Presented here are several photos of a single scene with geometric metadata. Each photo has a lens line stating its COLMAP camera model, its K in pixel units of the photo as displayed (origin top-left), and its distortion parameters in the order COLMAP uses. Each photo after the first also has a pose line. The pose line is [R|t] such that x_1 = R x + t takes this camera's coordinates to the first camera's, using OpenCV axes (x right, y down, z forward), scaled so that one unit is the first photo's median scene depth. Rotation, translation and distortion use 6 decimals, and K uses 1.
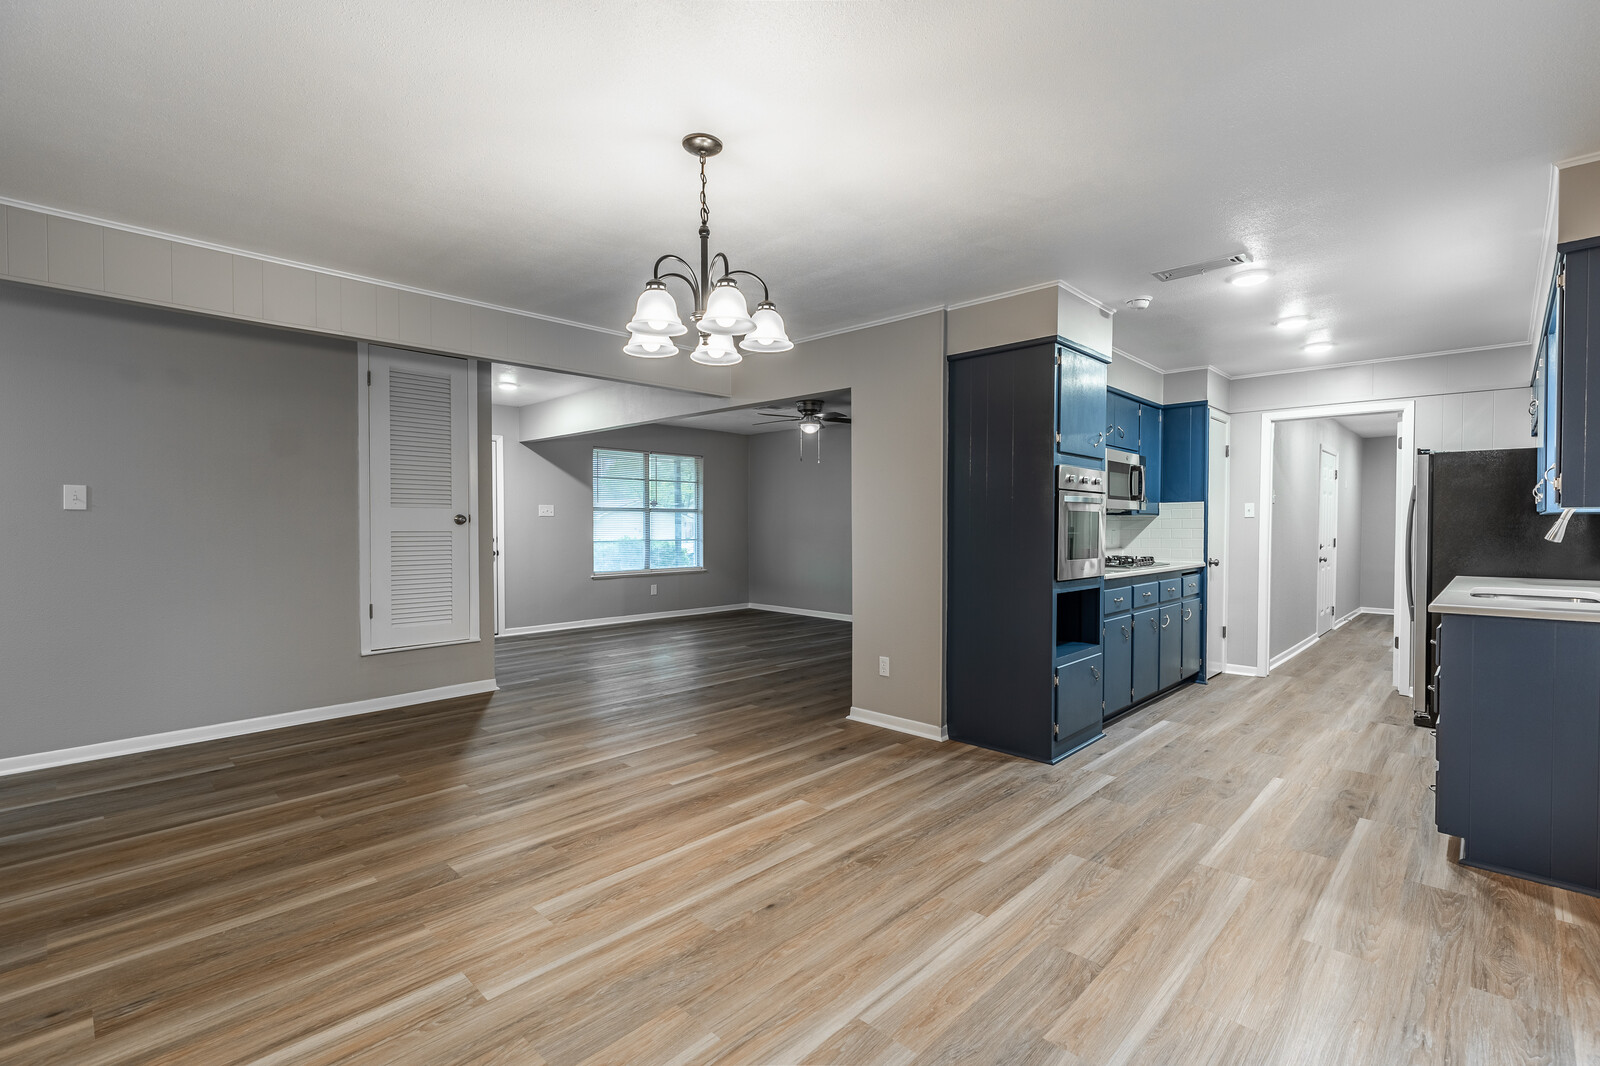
lens RADIAL K [[723.5, 0, 800.0], [0, 723.5, 533.0], [0, 0, 1]] dist [-0.000904, -0.000012]
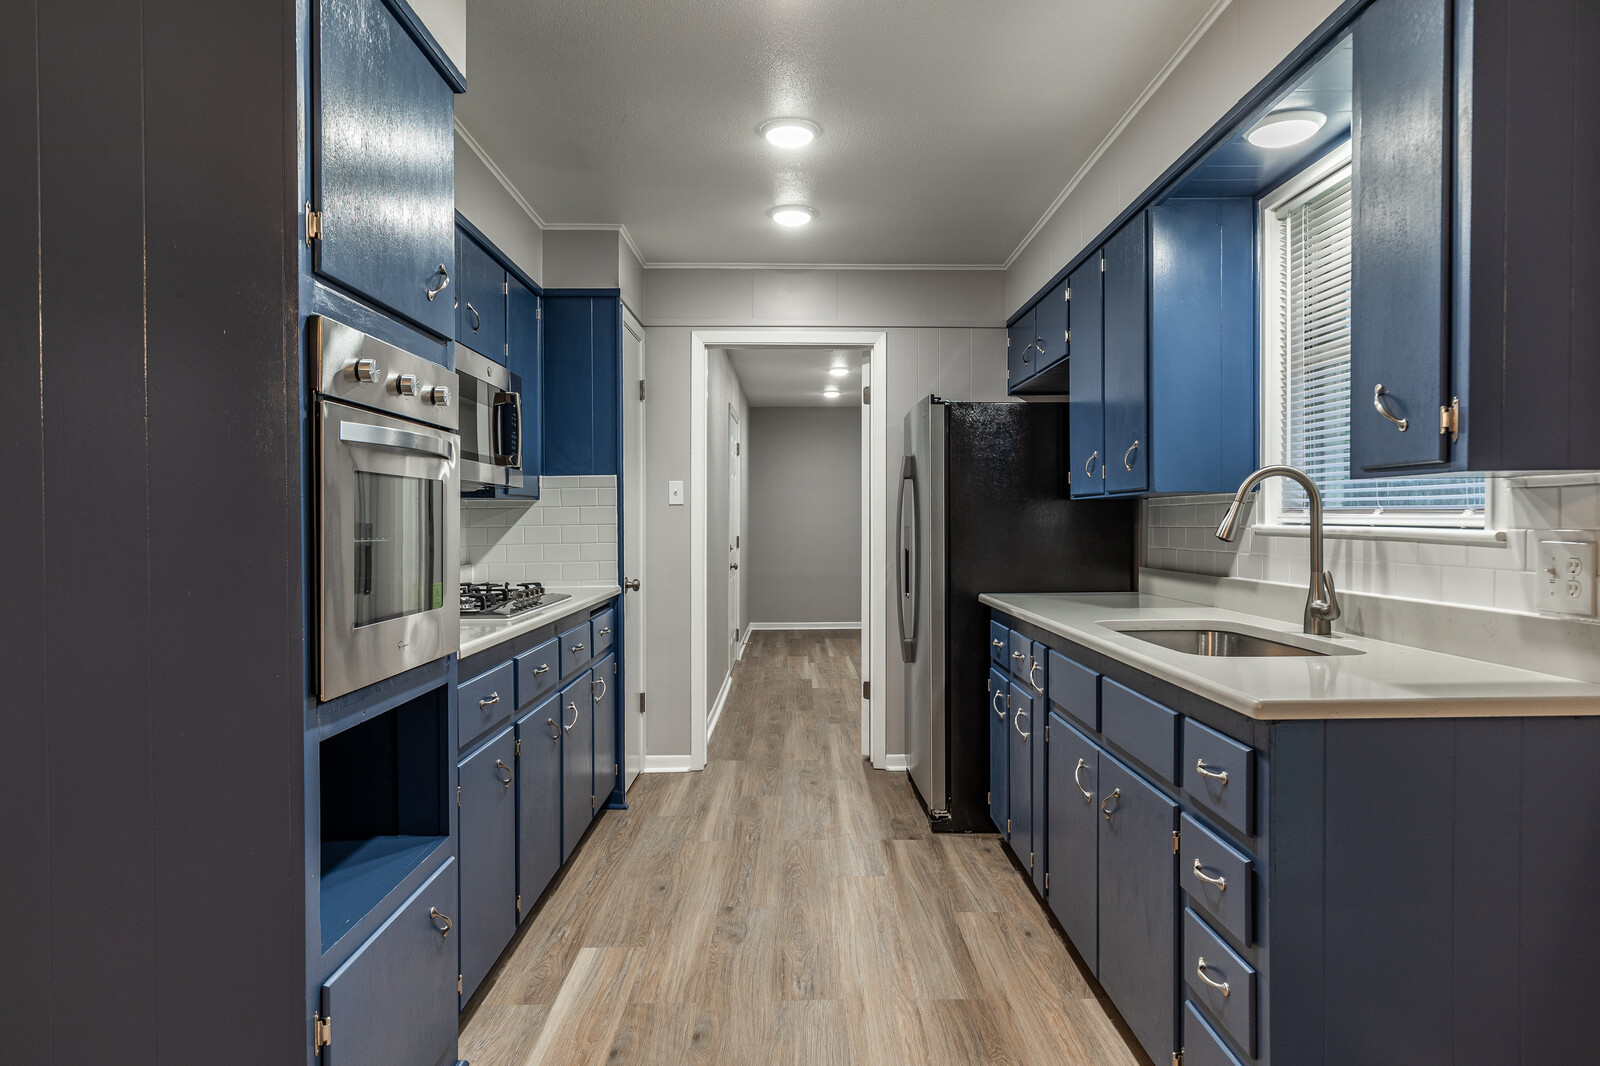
lens RADIAL K [[942.6, 0, 800.0], [0, 942.6, 533.0], [0, 0, 1]] dist [-0.002807, -0.001503]
pose [[0.705585, -0.015162, 0.708463, 0.159208], [0.014768, 0.999869, 0.006691, -0.002389], [-0.708471, 0.005741, 0.705716, 0.420186]]
